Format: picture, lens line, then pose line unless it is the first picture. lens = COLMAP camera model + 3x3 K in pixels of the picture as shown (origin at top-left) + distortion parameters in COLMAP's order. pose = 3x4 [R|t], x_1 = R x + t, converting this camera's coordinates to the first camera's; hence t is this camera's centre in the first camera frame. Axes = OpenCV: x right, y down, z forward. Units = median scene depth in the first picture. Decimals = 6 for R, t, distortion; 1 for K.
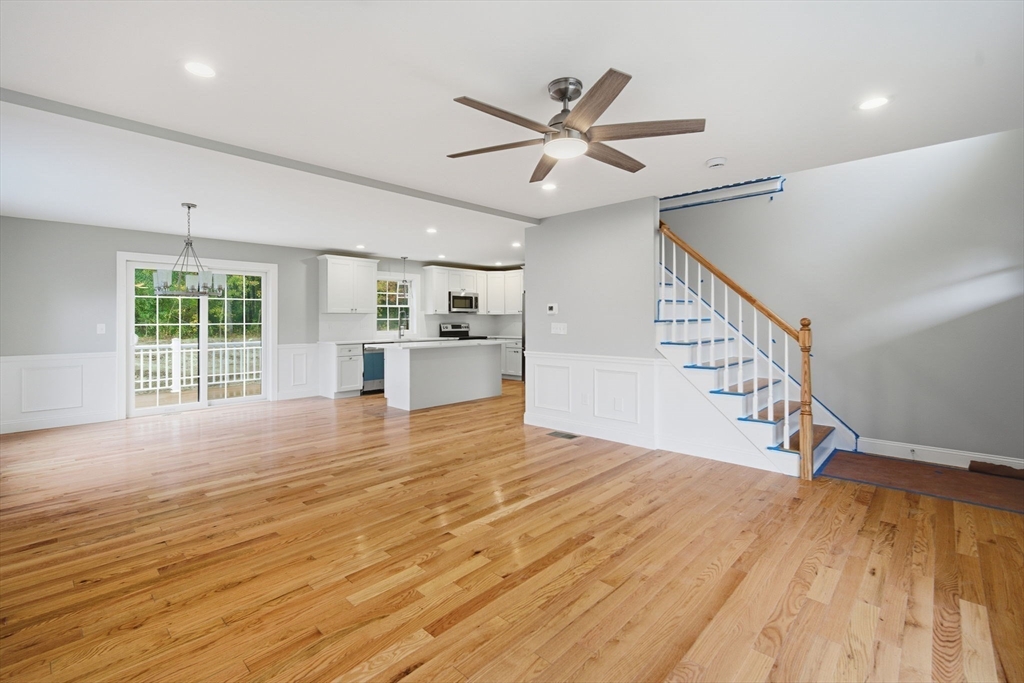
lens RADIAL K [[461.8, 0, 505.9], [0, 461.8, 328.2], [0, 0, 1]] dist [-0.015585, 0.005235]
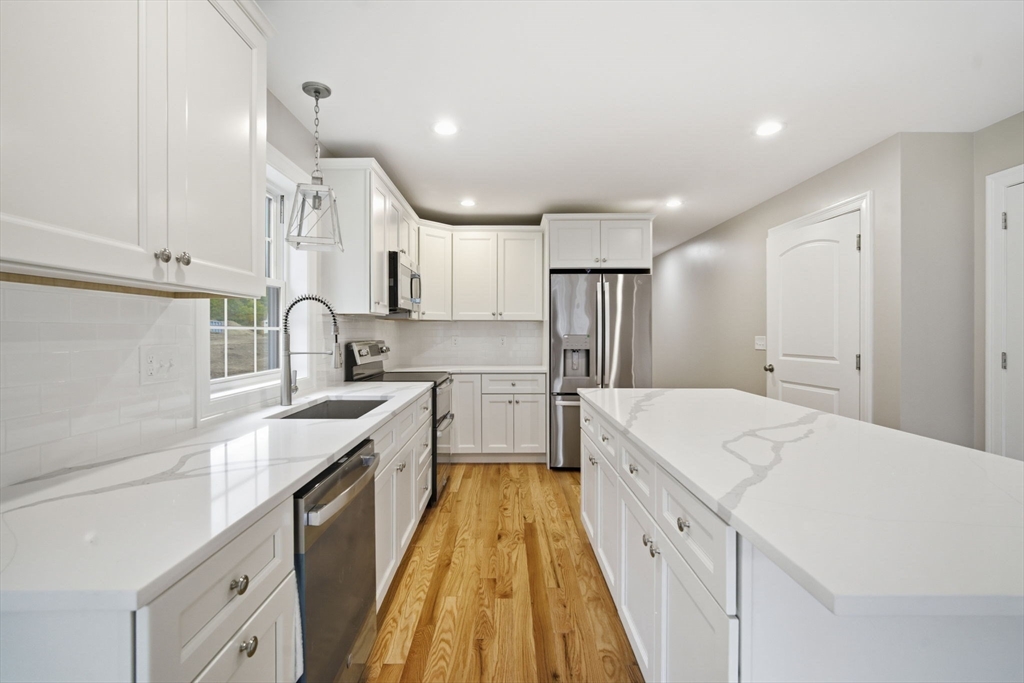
lens RADIAL K [[446.1, 0, 512.0], [0, 446.1, 341.5], [0, 0, 1]] dist [-0.002617, 0.000075]
pose [[0.717039, -0.011480, 0.696938, -0.821001], [0.009412, 0.999933, 0.006788, -0.034491], [-0.696969, 0.001693, 0.717099, 1.932276]]
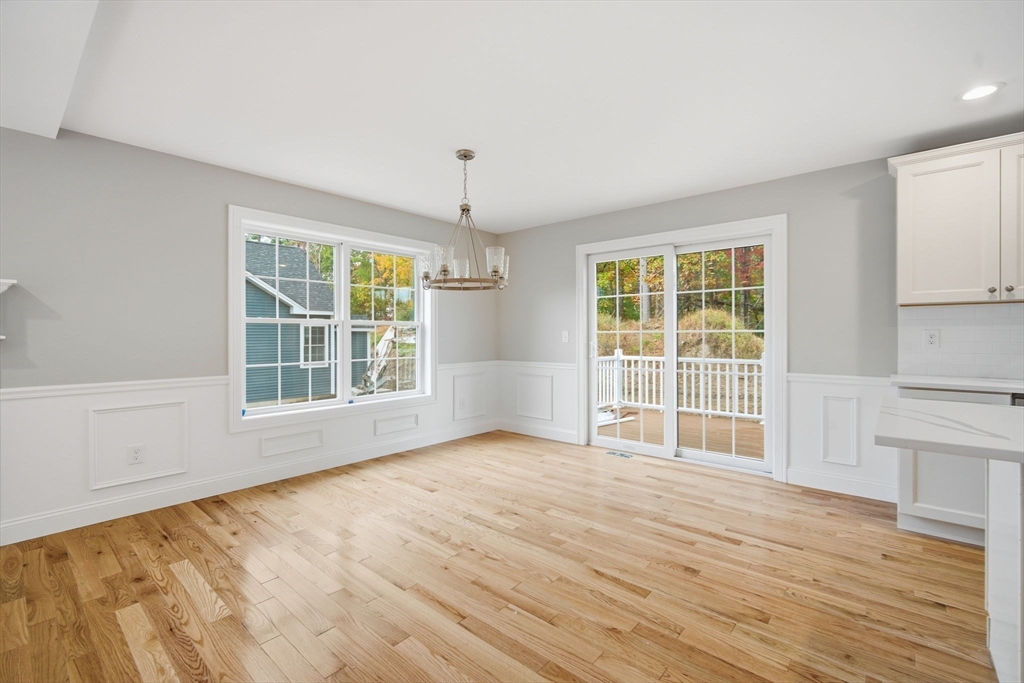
lens RADIAL K [[449.6, 0, 507.0], [0, 449.6, 331.1], [0, 0, 1]] dist [-0.016178, 0.005310]
pose [[0.042533, -0.002281, -0.999092, -0.038769], [-0.015128, 0.999881, -0.002926, -0.008314], [0.998981, 0.015239, 0.042493, 1.444925]]
